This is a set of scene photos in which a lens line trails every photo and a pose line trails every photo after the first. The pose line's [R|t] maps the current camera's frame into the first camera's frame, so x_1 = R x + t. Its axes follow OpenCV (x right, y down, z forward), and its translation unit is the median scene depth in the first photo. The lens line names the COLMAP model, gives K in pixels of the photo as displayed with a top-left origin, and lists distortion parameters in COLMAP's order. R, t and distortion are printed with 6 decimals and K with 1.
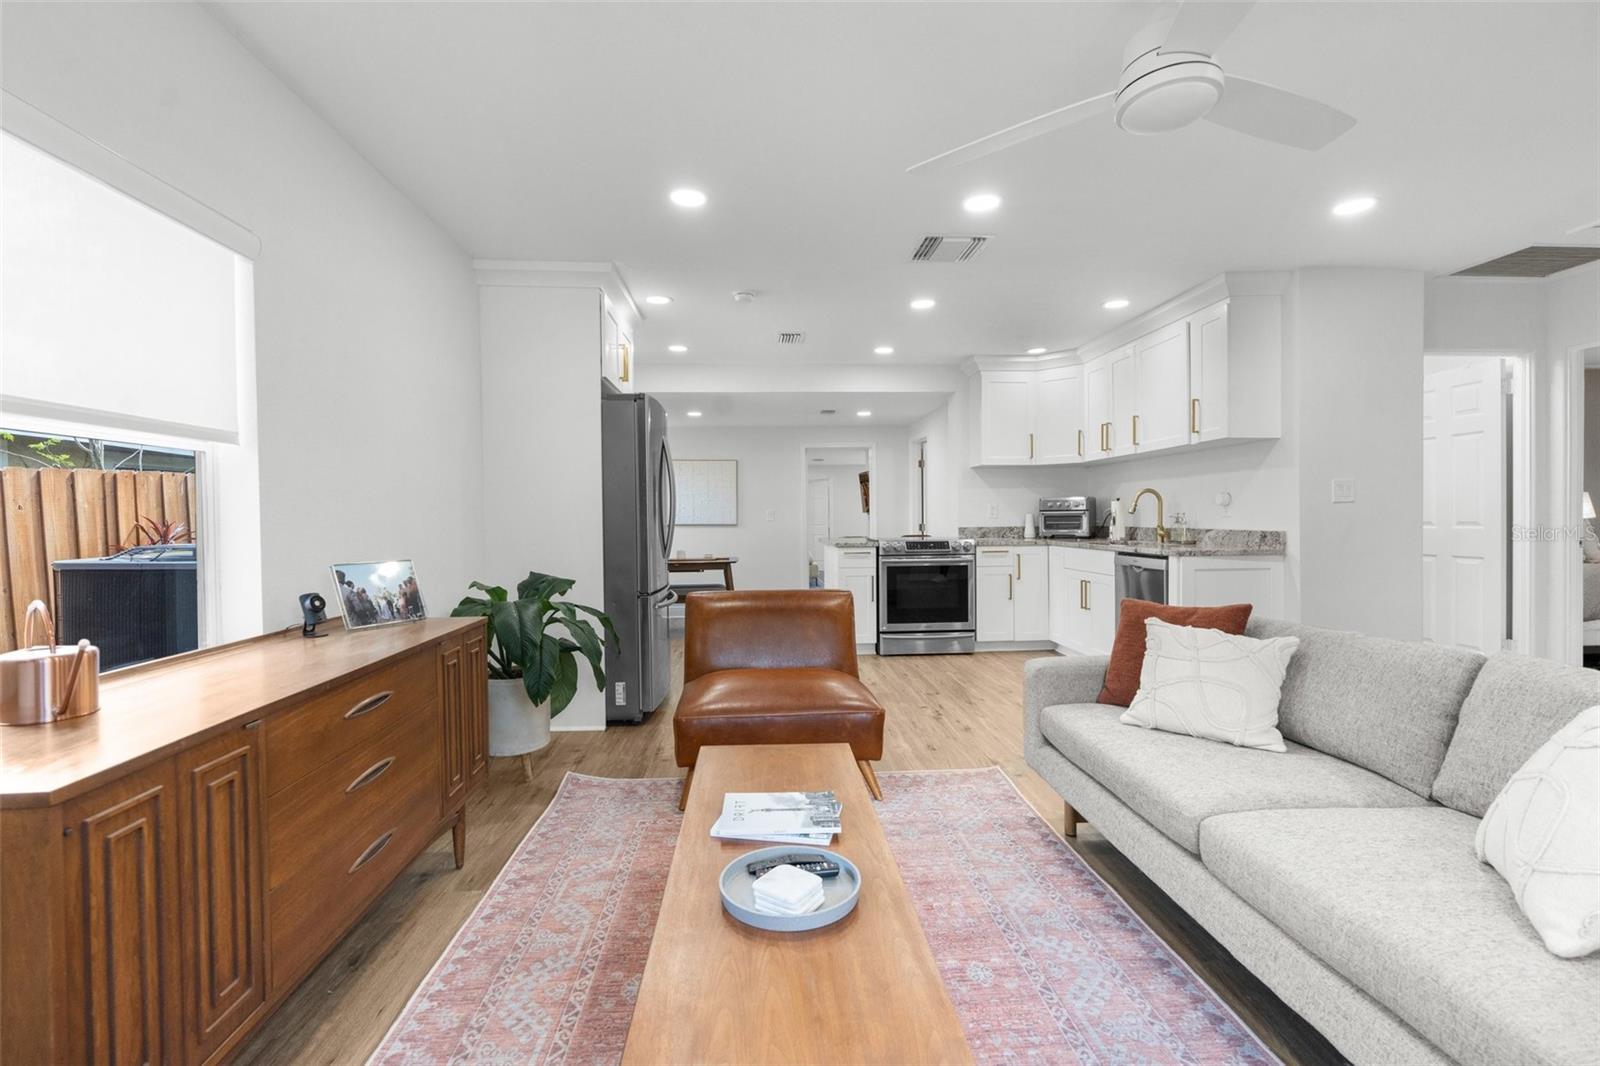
lens RADIAL K [[731.5, 0, 794.6], [0, 731.5, 539.3], [0, 0, 1]] dist [-0.011778, 0.004608]
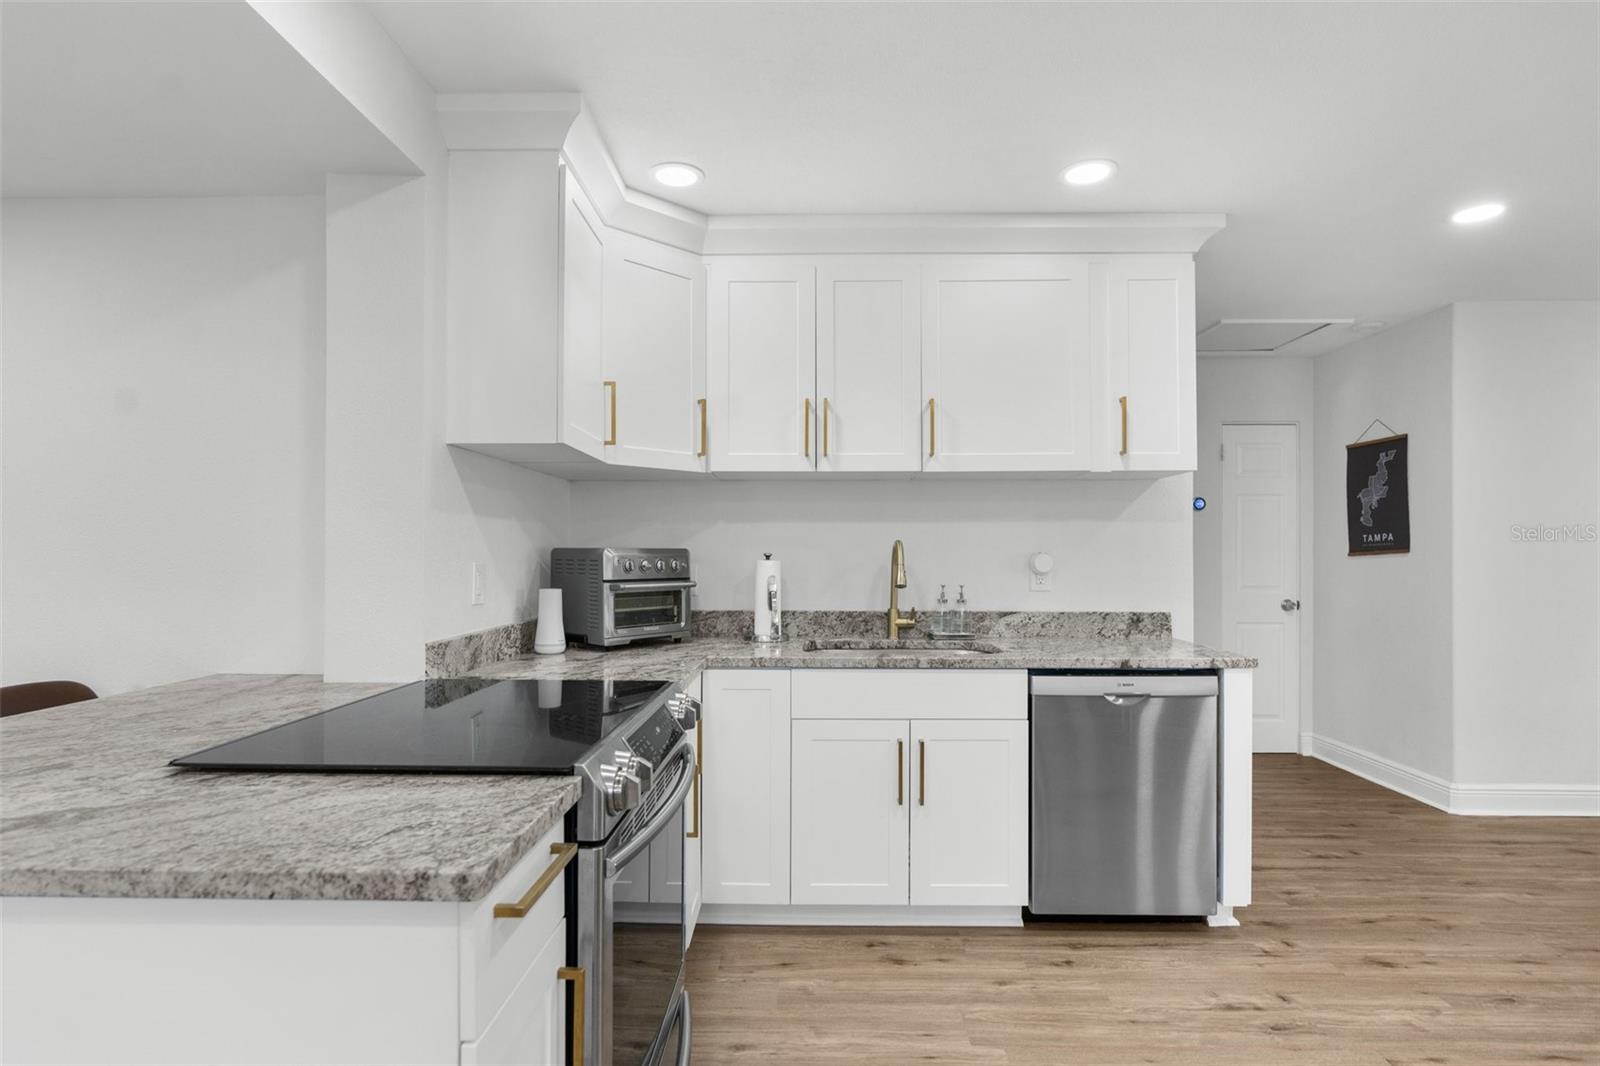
lens RADIAL K [[779.9, 0, 800.4], [0, 779.9, 539.1], [0, 0, 1]] dist [-0.004159, 0.003582]
pose [[0.090105, 0.033564, 0.995366, -0.100143], [0.030194, 0.998880, -0.036416, -0.058301], [-0.995474, 0.033335, 0.088991, 1.158763]]
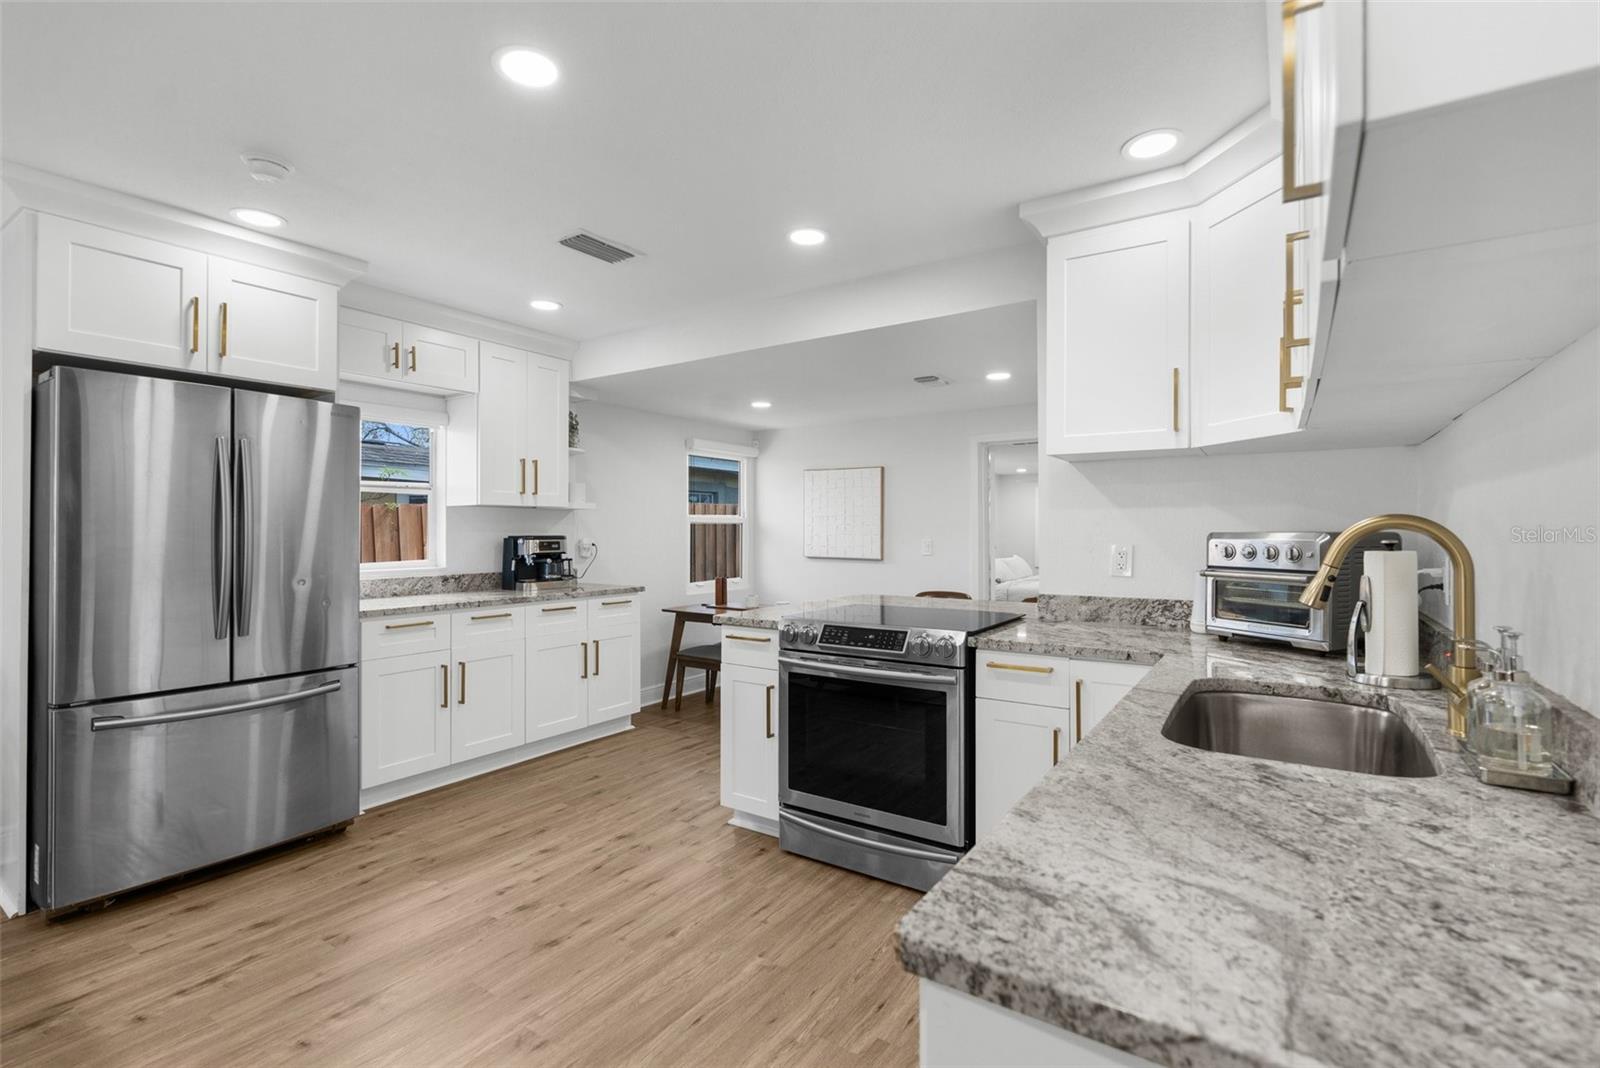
lens RADIAL K [[731.5, 0, 800.7], [0, 731.5, 530.9], [0, 0, 1]] dist [-0.011778, 0.004608]
pose [[0.797320, 0.011407, -0.603449, 0.535372], [-0.027174, 0.999486, -0.017012, -0.061320], [0.602945, 0.029962, 0.797220, 0.764542]]
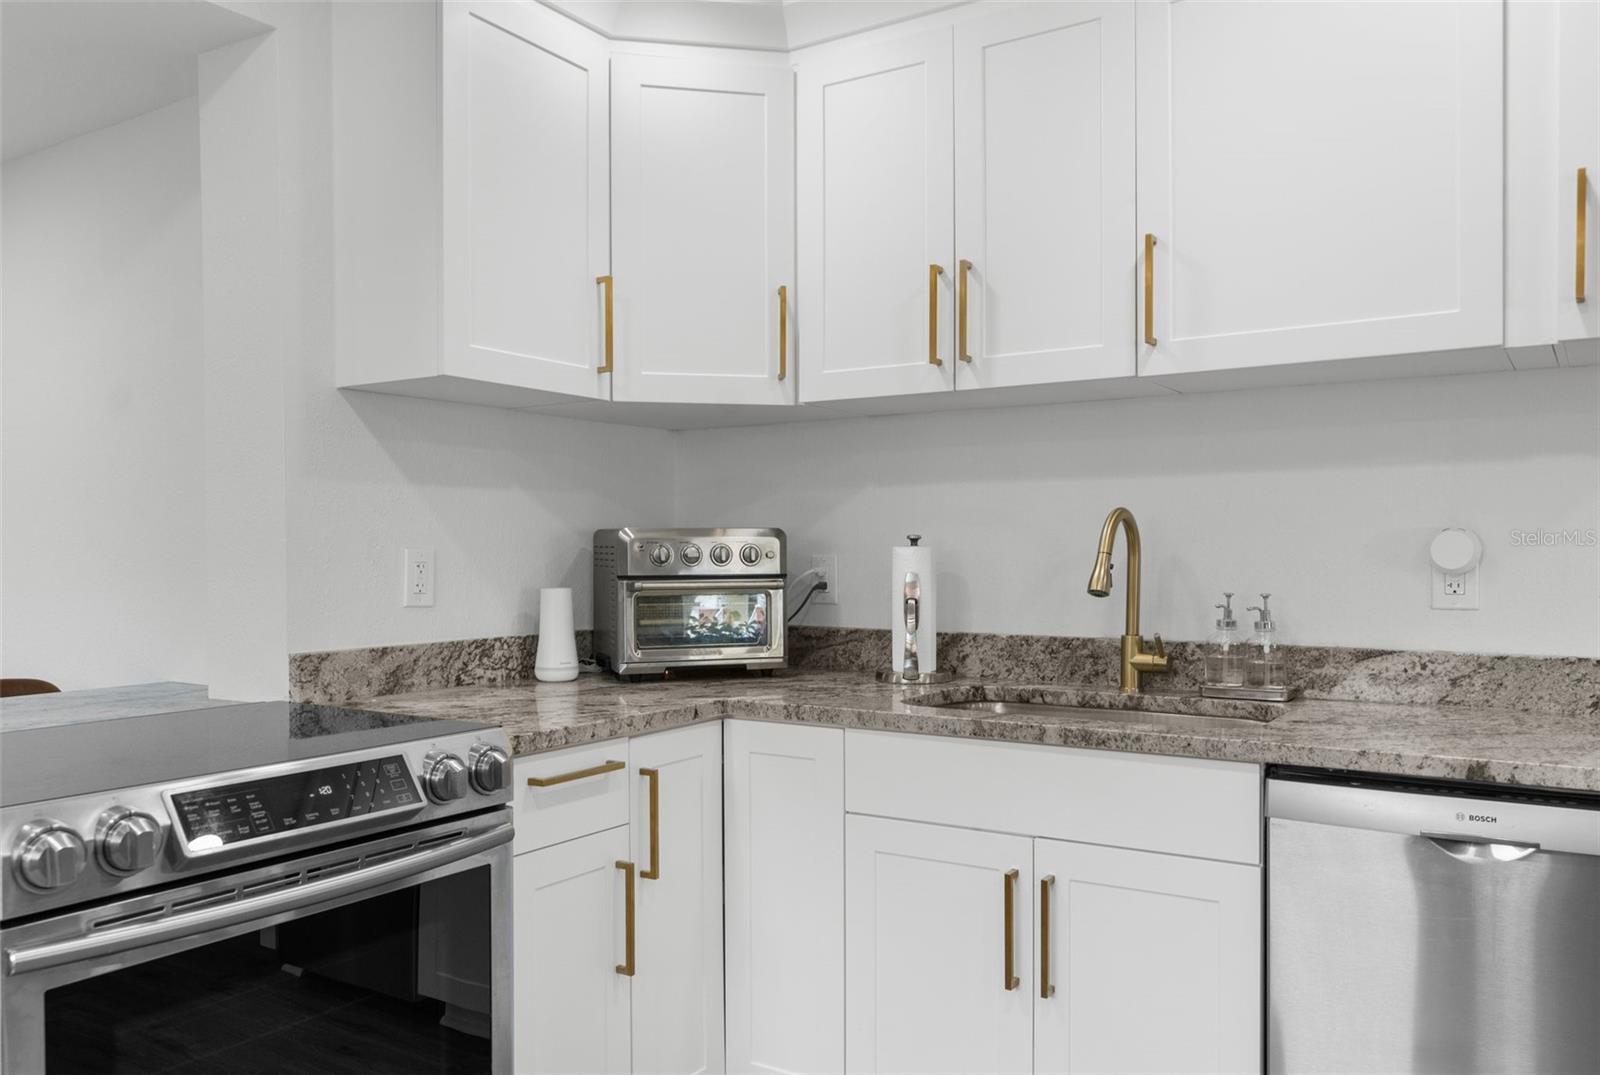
lens RADIAL K [[1233.7, 0, 807.2], [0, 1233.7, 547.1], [0, 0, 1]] dist [0.005782, 0.001373]
pose [[0.596844, 0.012083, 0.802266, 0.026413], [0.021001, 0.999309, -0.030675, -0.047115], [-0.802082, 0.035157, 0.596178, 0.920763]]
